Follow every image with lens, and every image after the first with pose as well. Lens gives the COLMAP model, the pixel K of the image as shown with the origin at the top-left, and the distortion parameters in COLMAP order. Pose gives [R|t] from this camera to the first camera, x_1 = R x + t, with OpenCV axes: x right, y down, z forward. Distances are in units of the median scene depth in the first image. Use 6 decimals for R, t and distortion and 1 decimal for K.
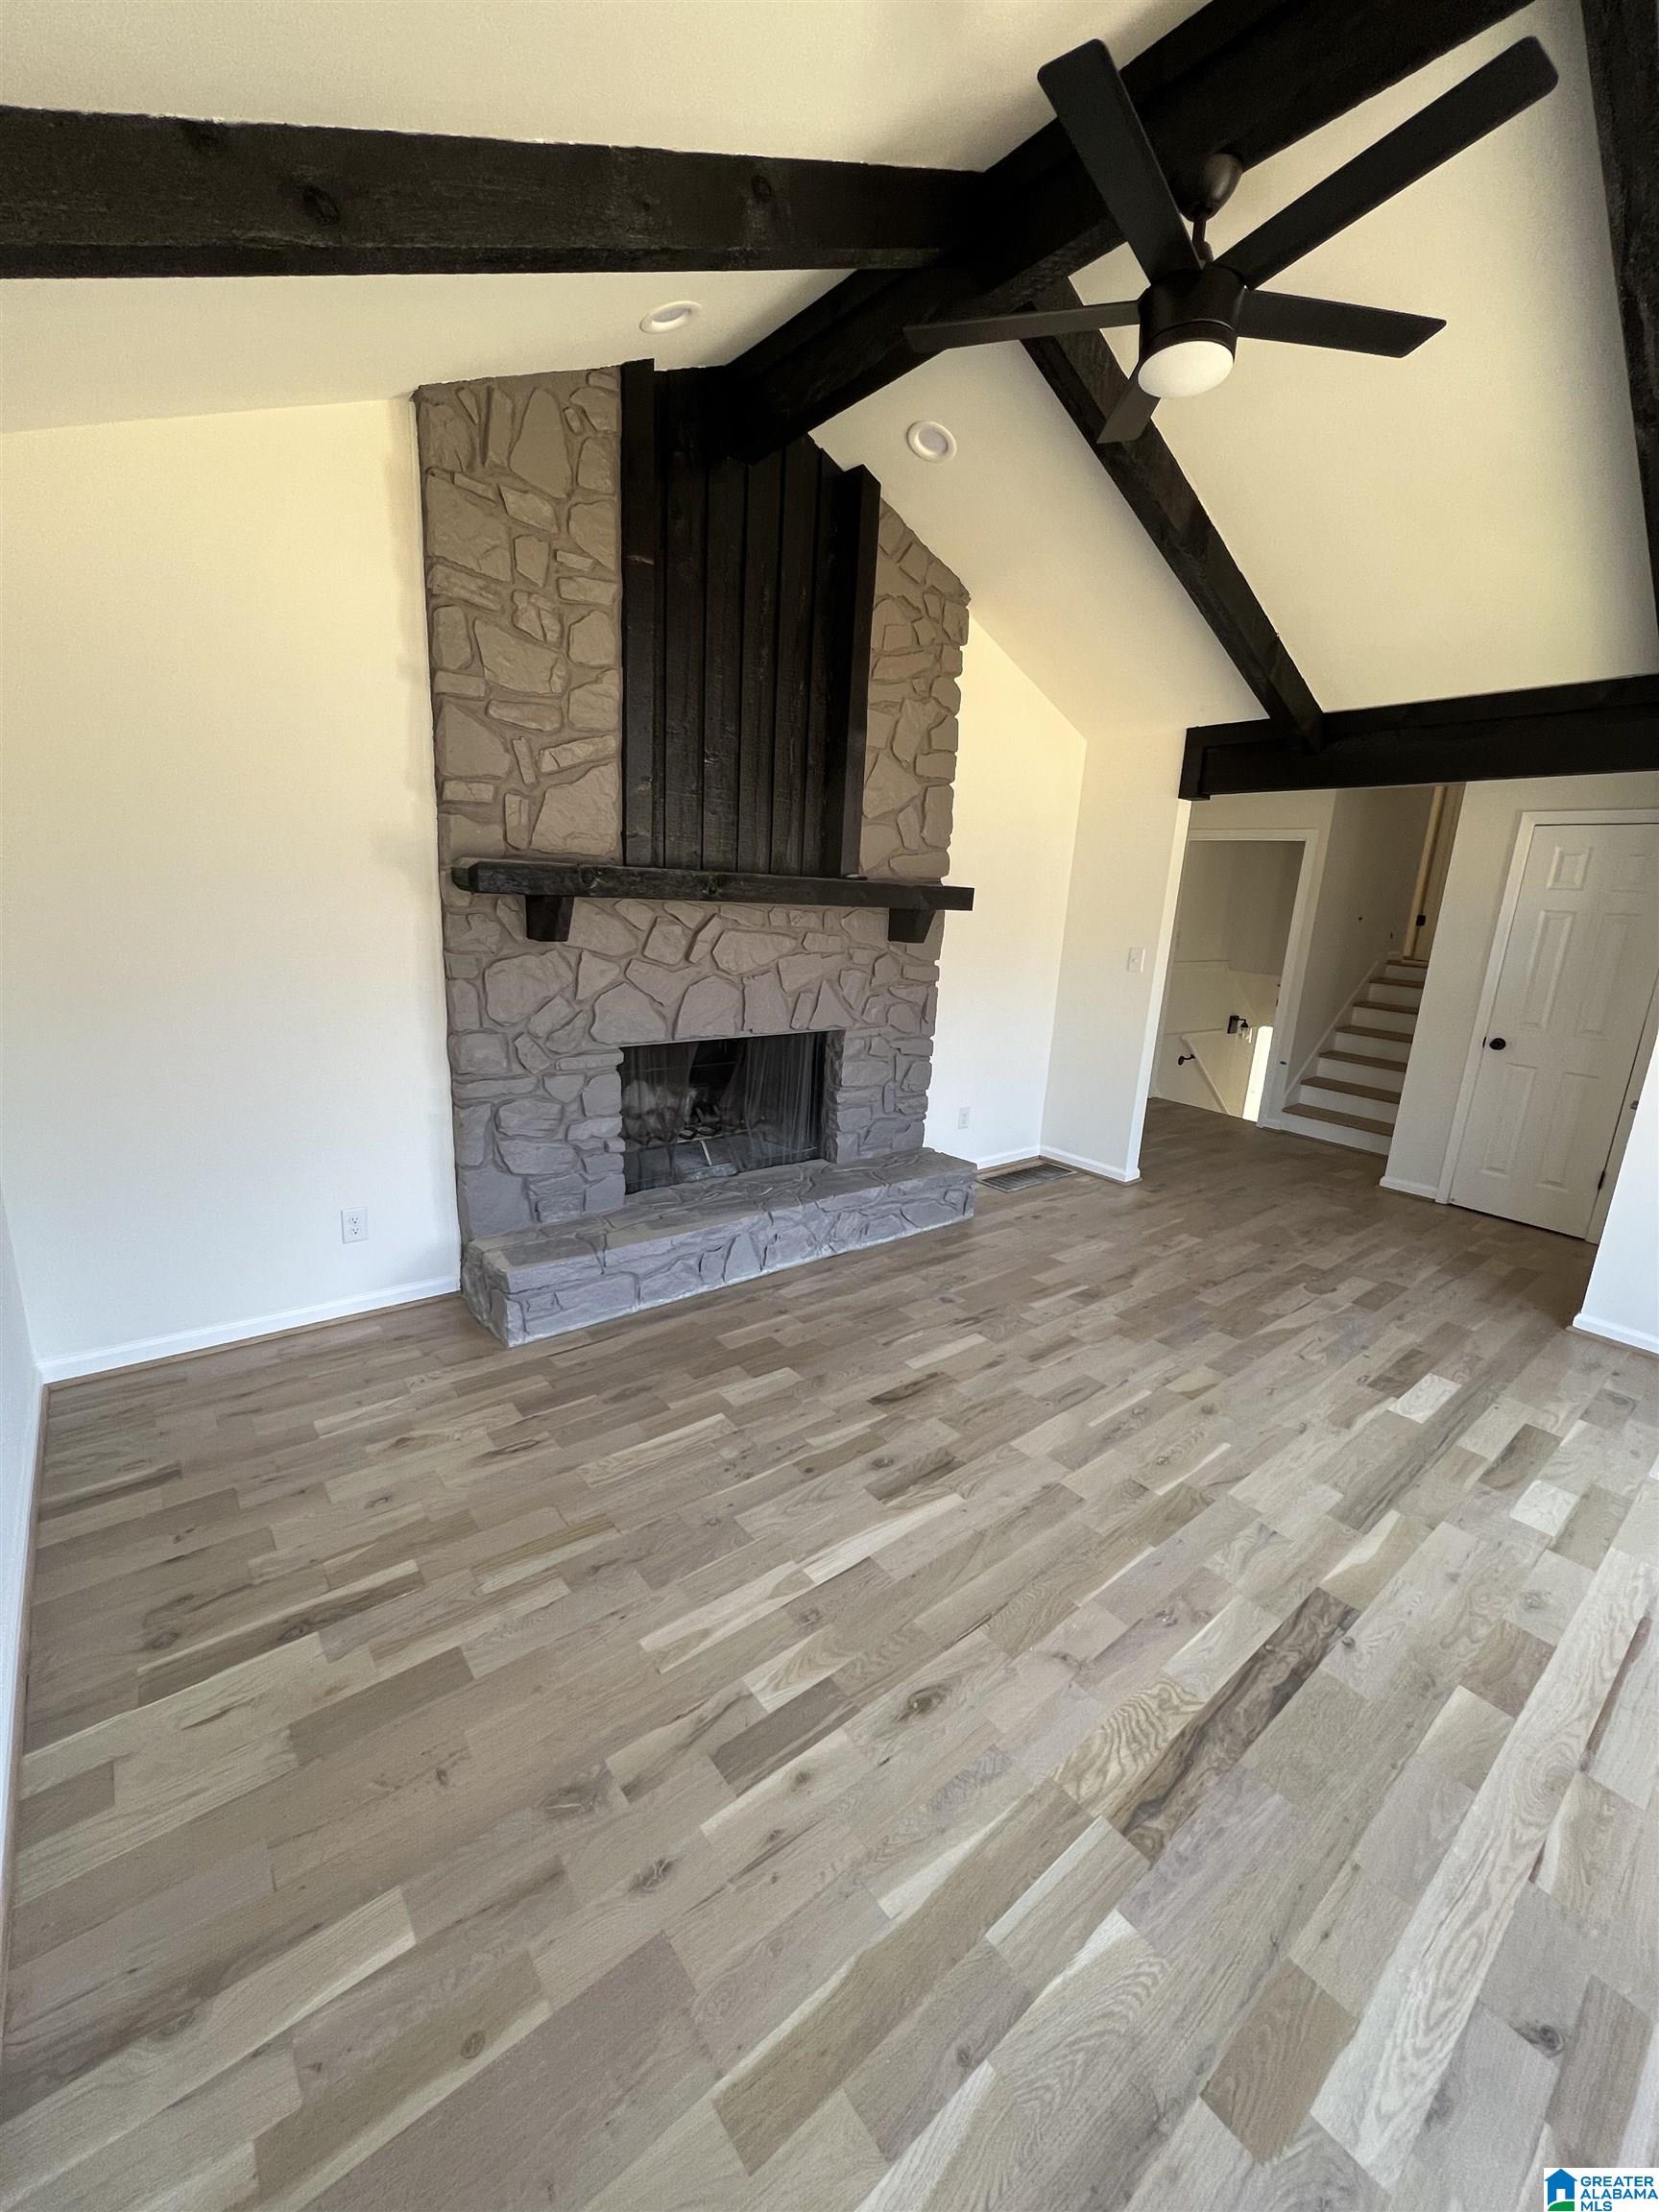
lens RADIAL K [[884.1, 0, 847.2], [0, 884.1, 1098.5], [0, 0, 1]] dist [0.000699, -0.000411]
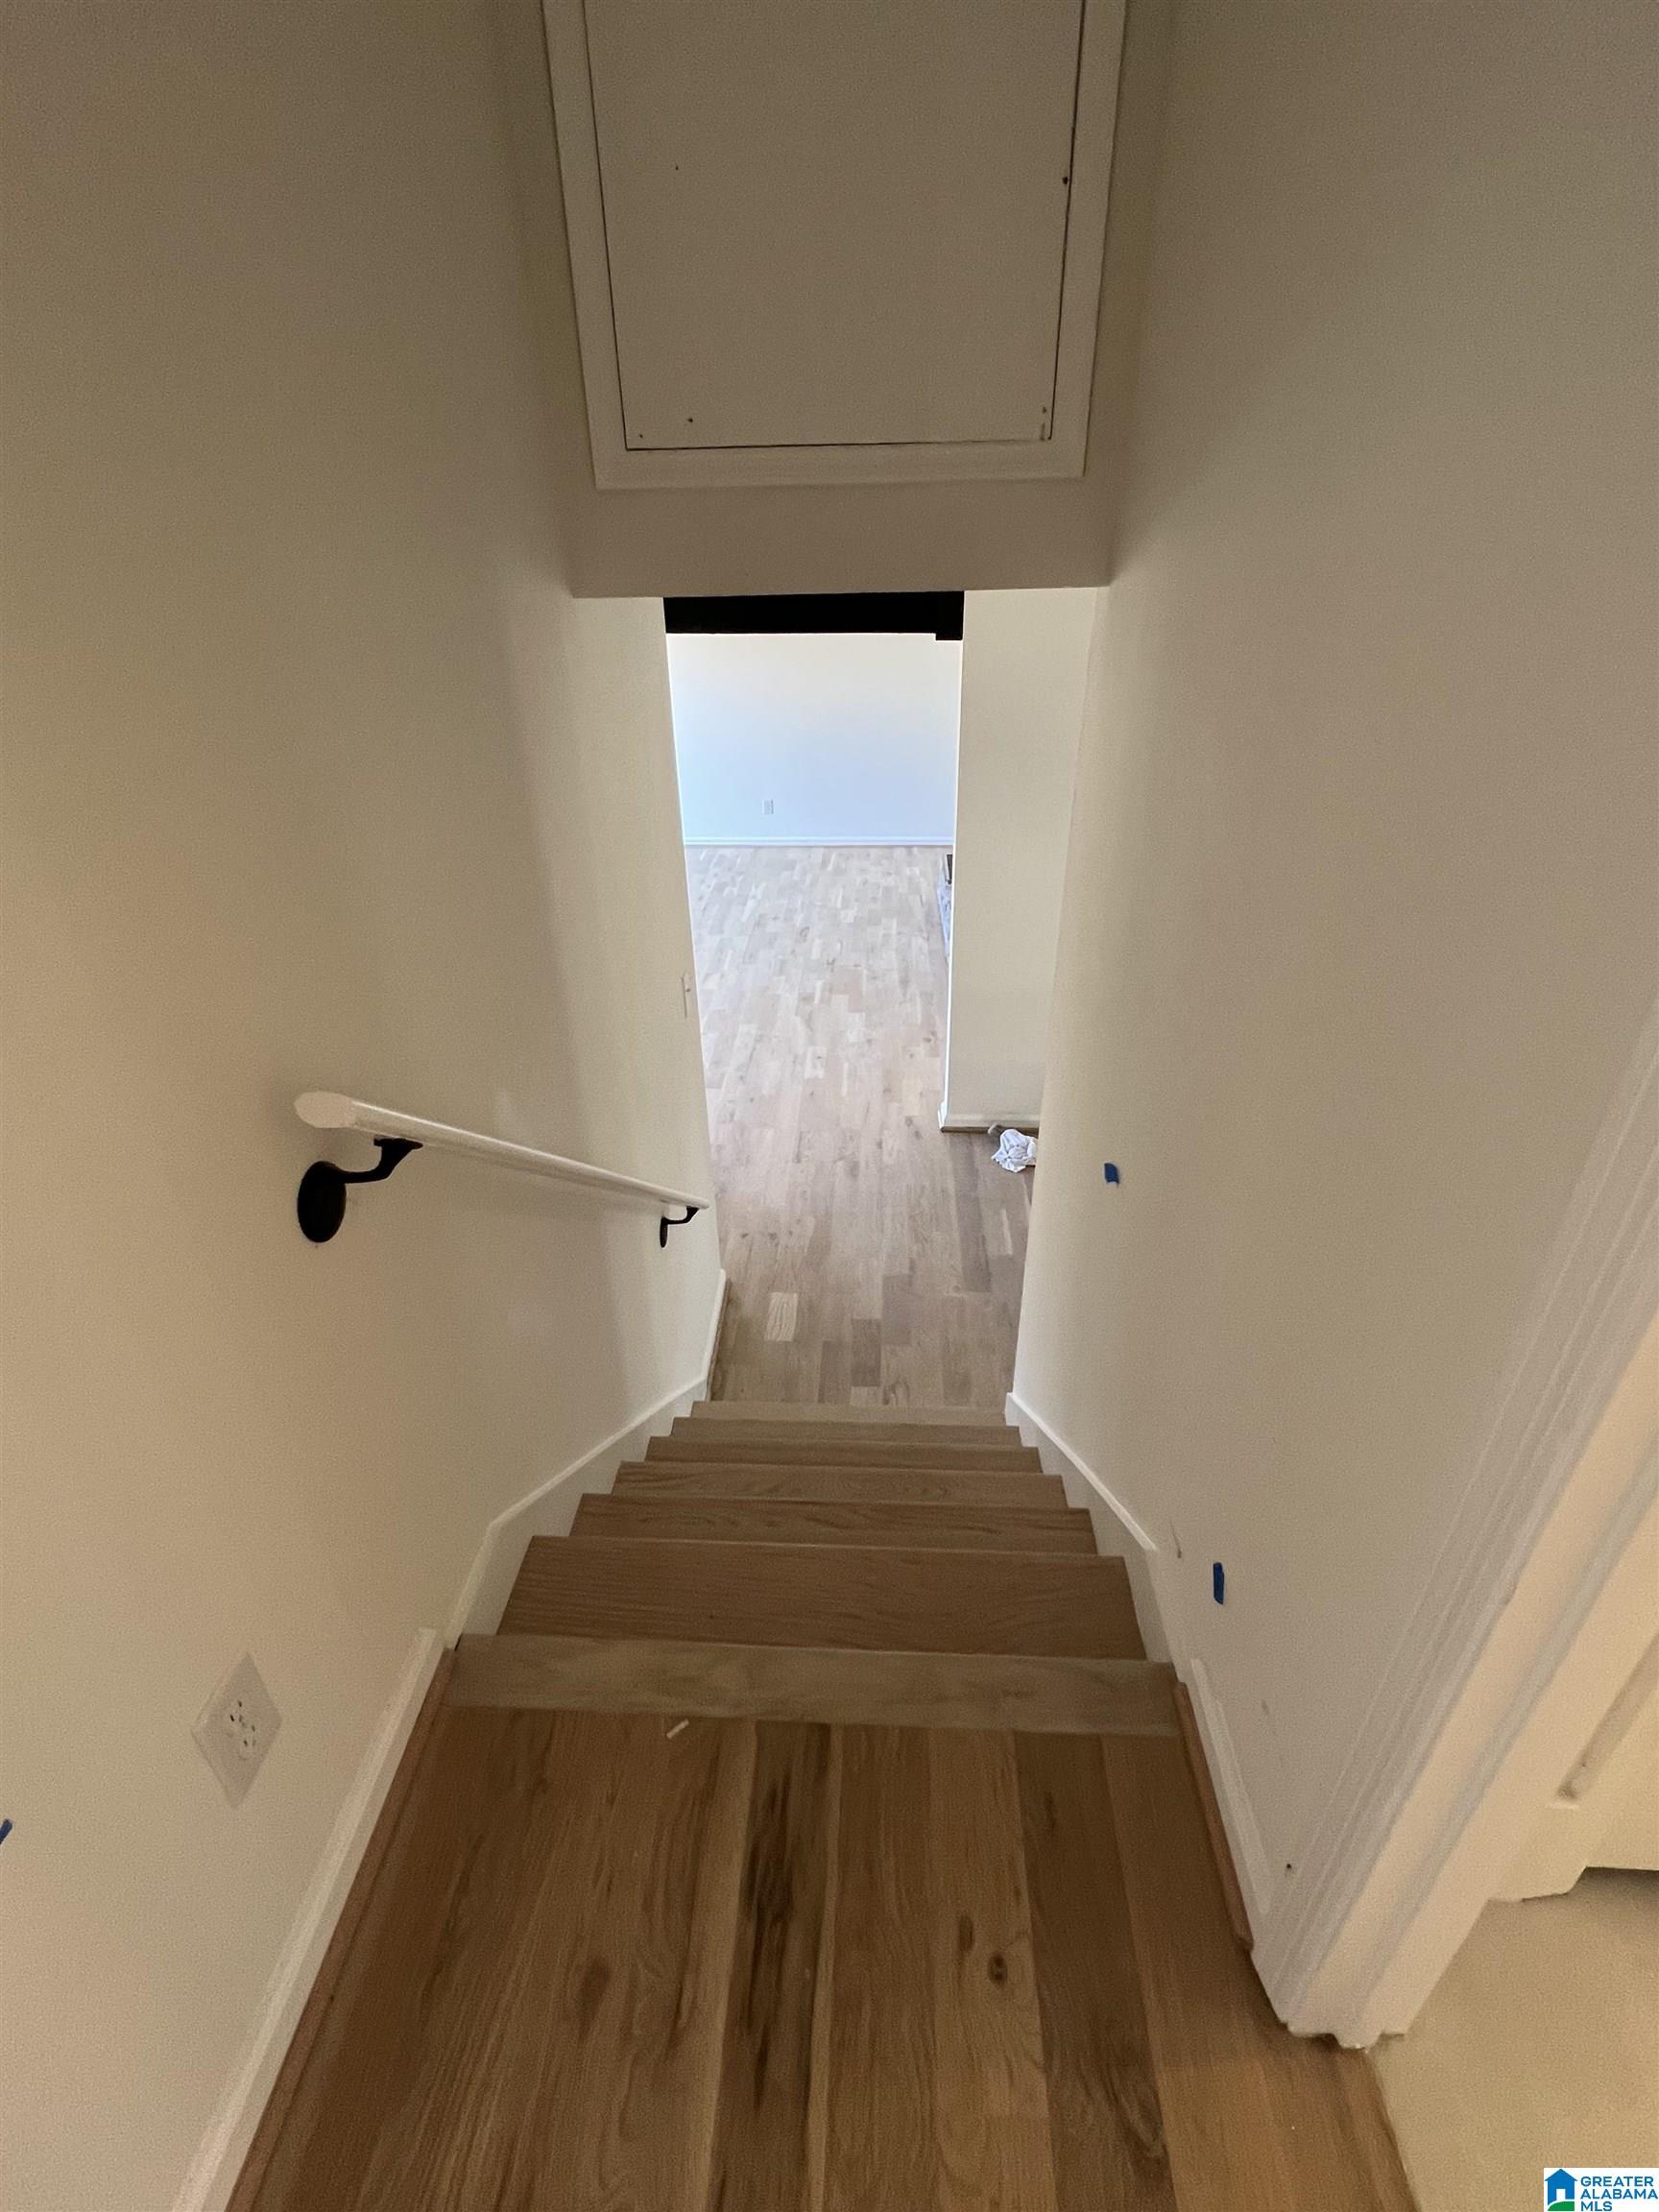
lens RADIAL K [[1025.9, 0, 827.9], [0, 1025.9, 1108.4], [0, 0, 1]] dist [0.000583, 0.000004]
pose [[-0.672649, 0.328032, -0.663278, 1.684838], [-0.195610, 0.785654, 0.586928, -0.749851], [0.713639, 0.524540, -0.464303, 2.238569]]
